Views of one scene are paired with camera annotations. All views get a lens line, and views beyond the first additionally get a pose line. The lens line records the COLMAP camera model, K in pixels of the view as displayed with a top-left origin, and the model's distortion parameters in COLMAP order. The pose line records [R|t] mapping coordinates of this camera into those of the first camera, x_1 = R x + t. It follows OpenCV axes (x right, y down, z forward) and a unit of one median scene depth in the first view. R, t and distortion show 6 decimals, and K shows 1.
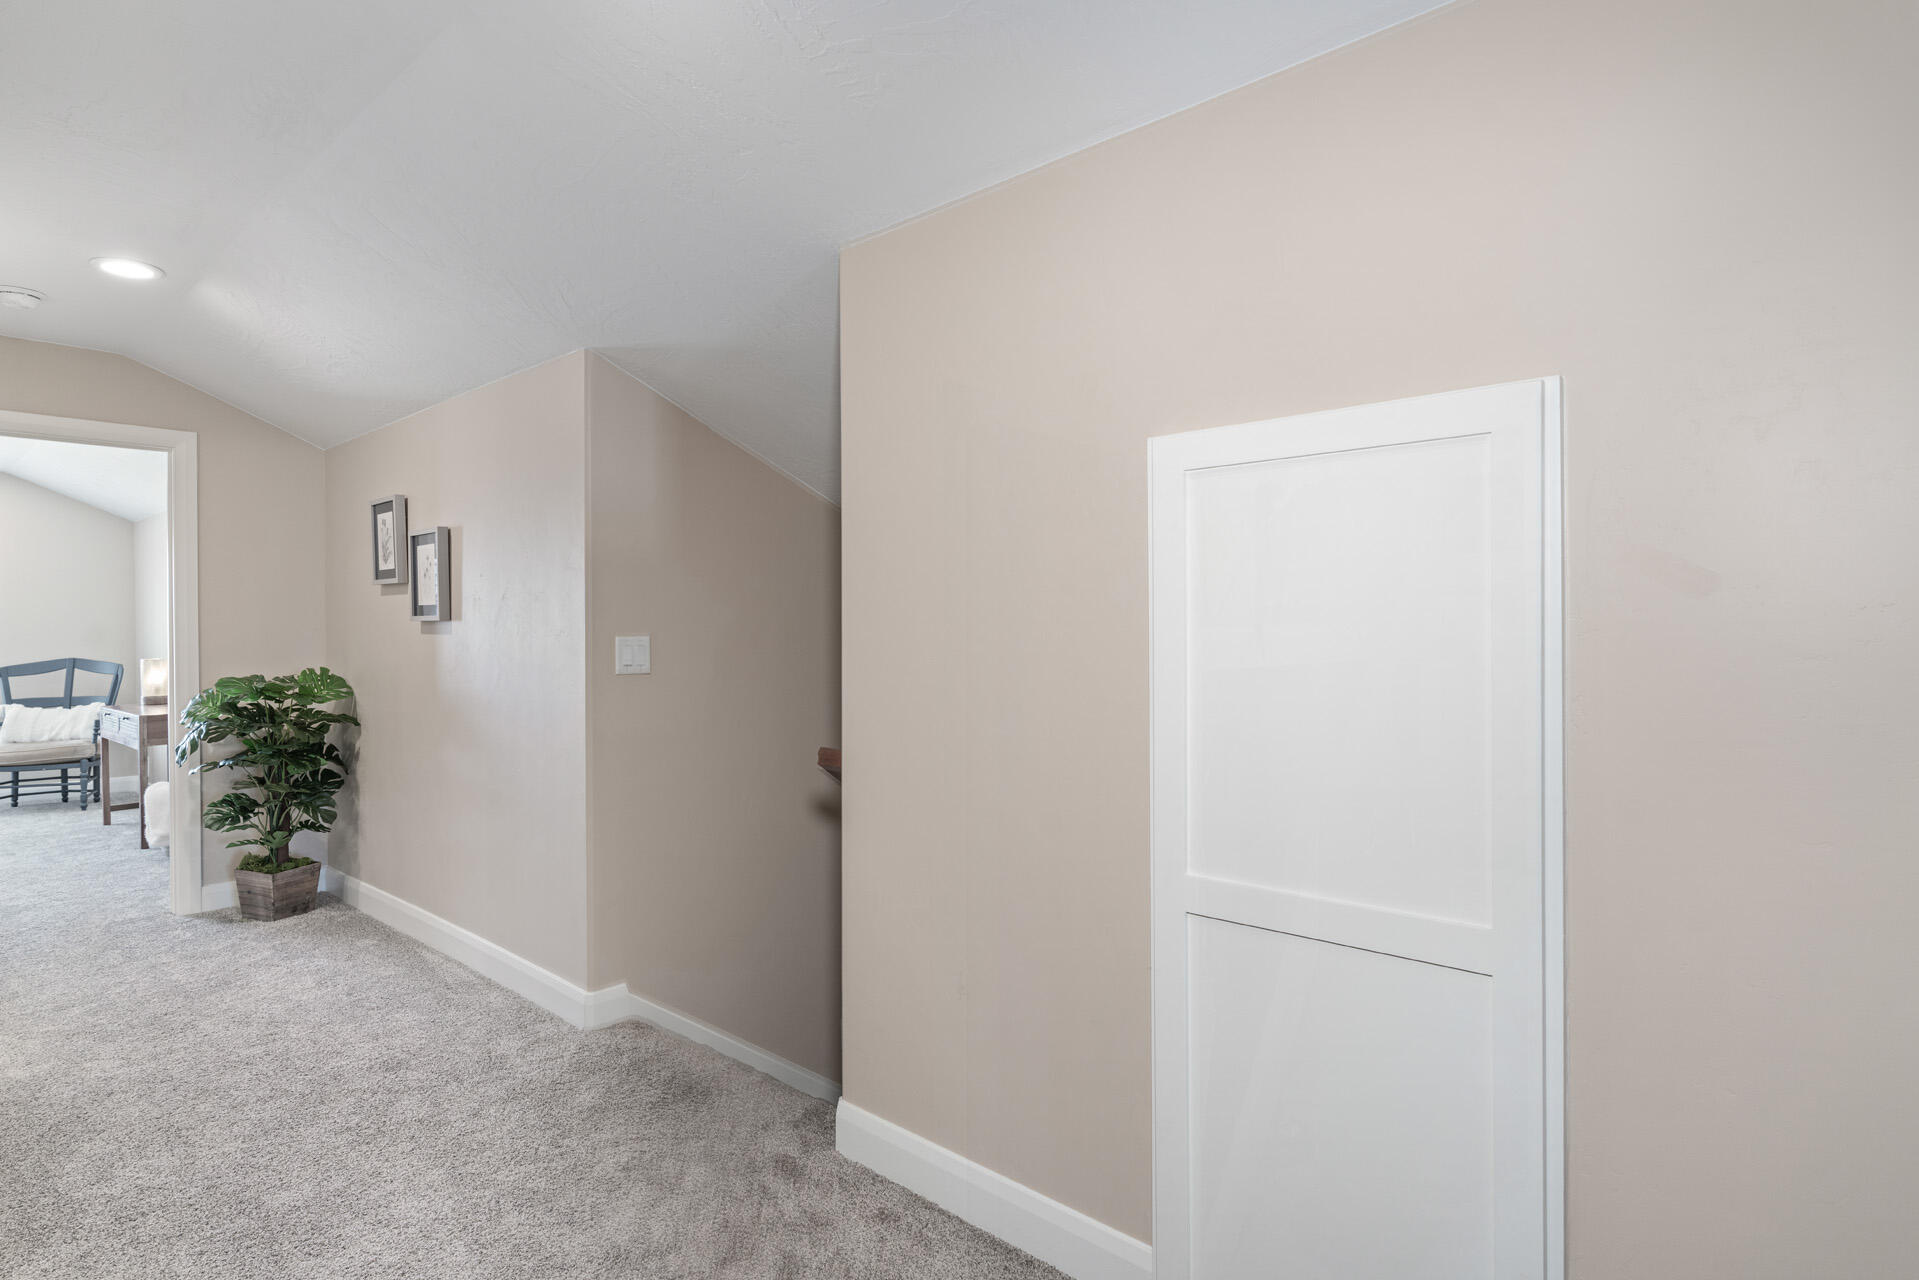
lens RADIAL K [[1038.8, 0, 956.0], [0, 1038.8, 634.8], [0, 0, 1]] dist [-0.005172, -0.000934]
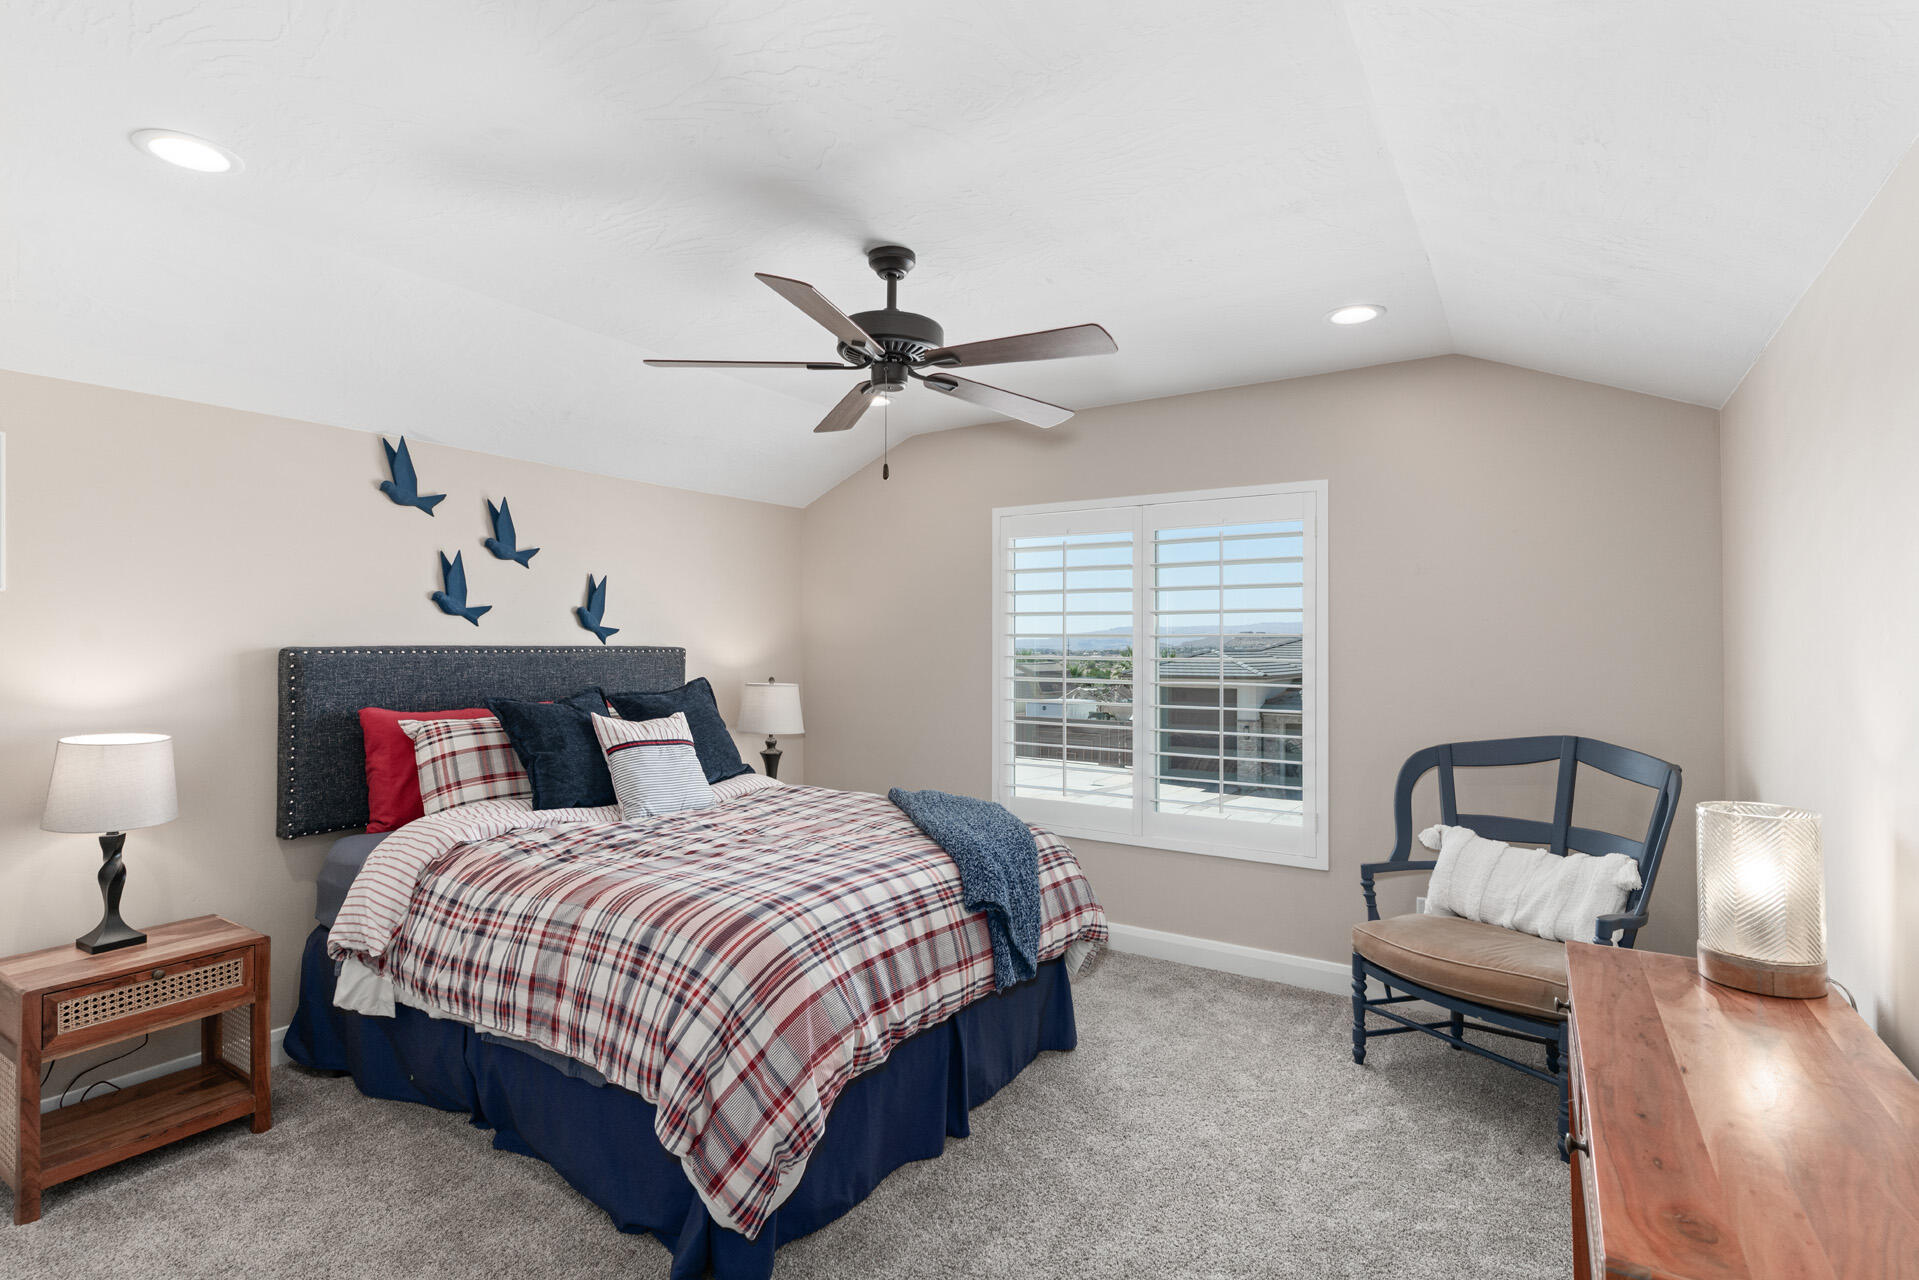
lens RADIAL K [[948.2, 0, 954.6], [0, 948.2, 642.7], [0, 0, 1]] dist [0.002577, 0.000700]
pose [[0.182868, -0.004922, -0.983125, -0.517543], [-0.015710, 0.999845, -0.007928, -0.009543], [0.983012, 0.016895, 0.182763, 0.680883]]
